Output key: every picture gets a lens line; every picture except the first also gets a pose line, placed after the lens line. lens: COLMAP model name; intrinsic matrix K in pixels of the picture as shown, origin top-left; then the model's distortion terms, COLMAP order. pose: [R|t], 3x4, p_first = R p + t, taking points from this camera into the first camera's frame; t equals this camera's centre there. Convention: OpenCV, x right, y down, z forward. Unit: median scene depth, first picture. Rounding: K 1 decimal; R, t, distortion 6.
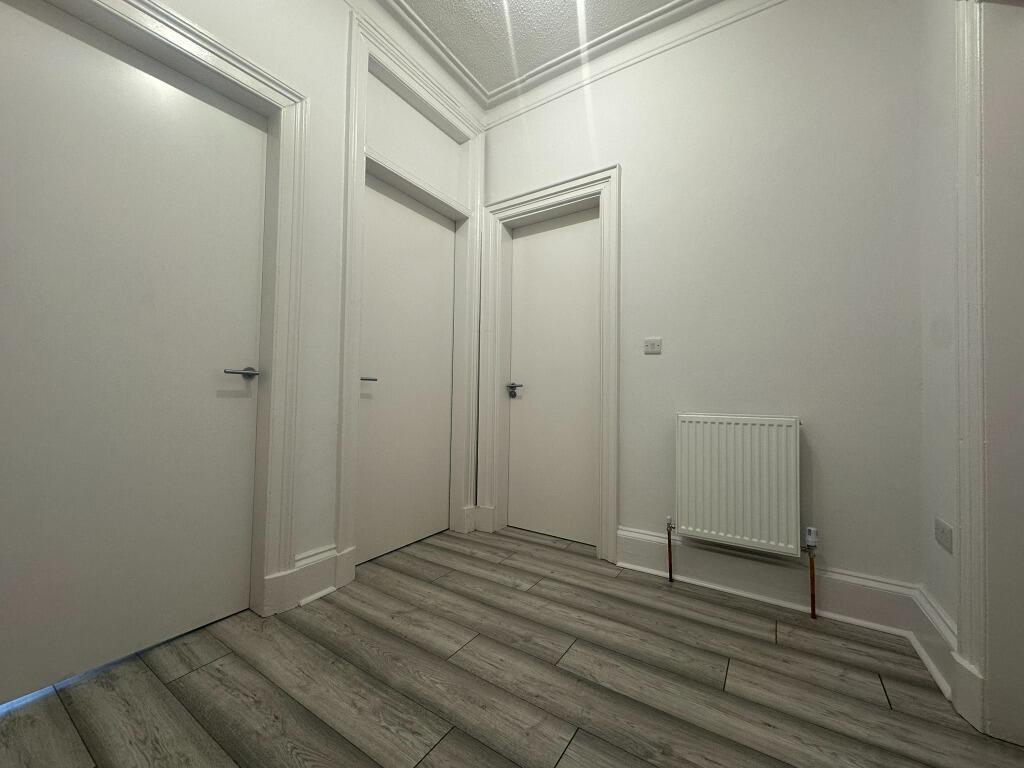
lens RADIAL K [[403.3, 0, 511.1], [0, 403.3, 386.5], [0, 0, 1]] dist [-0.000600, 0.000076]
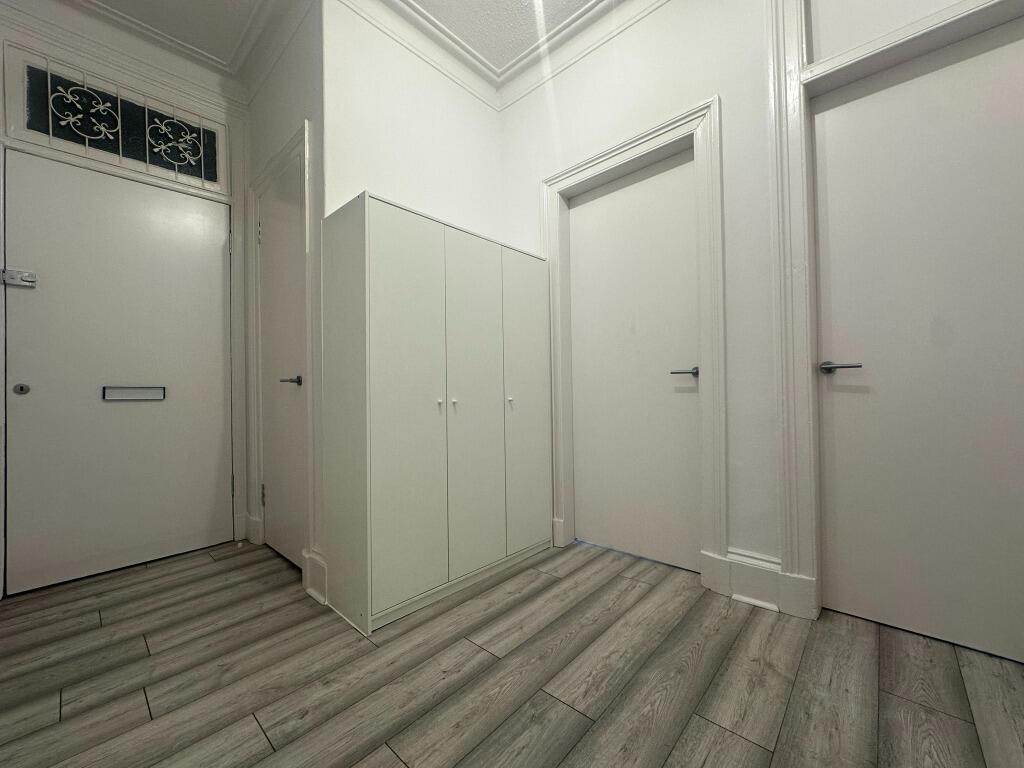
lens RADIAL K [[403.3, 0, 514.9], [0, 403.3, 387.9], [0, 0, 1]] dist [-0.000600, 0.000076]
pose [[-0.149755, -0.020540, -0.988510, 0.611475], [0.030069, 0.999227, -0.025318, 0.027957], [0.988266, -0.033515, -0.149022, 0.675890]]
